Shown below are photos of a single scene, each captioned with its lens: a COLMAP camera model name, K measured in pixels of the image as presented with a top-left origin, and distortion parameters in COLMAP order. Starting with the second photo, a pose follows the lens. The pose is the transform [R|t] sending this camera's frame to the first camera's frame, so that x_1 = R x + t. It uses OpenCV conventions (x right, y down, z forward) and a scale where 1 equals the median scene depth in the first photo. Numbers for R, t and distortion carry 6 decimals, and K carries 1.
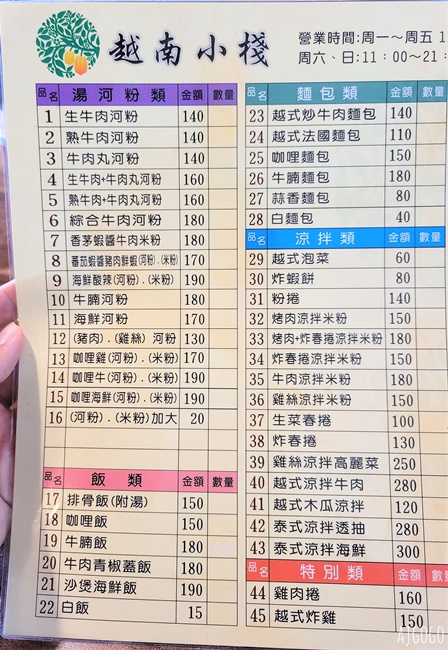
lens RADIAL K [[485.8, 0, 224.0], [0, 485.8, 325.0], [0, 0, 1]] dist [0.119112, 0.000443]
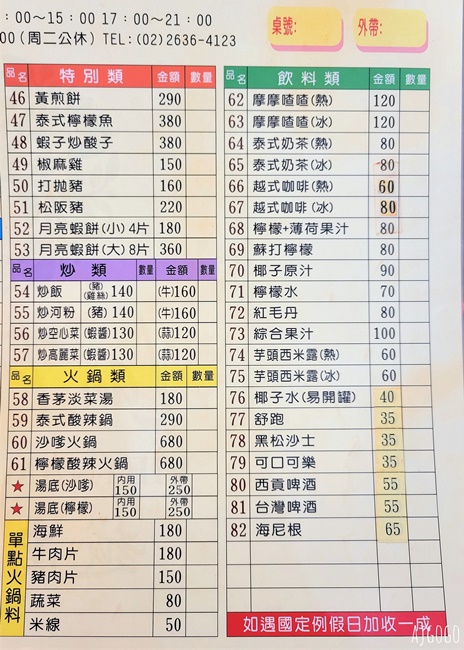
lens RADIAL K [[509.7, 0, 232.0], [0, 509.7, 325.0], [0, 0, 1]] dist [0.134365, -0.000910]
pose [[0.998410, -0.005292, 0.056120, -0.000187], [0.004927, 0.999966, 0.006638, 0.212404], [-0.056153, -0.006351, 0.998402, -0.009340]]
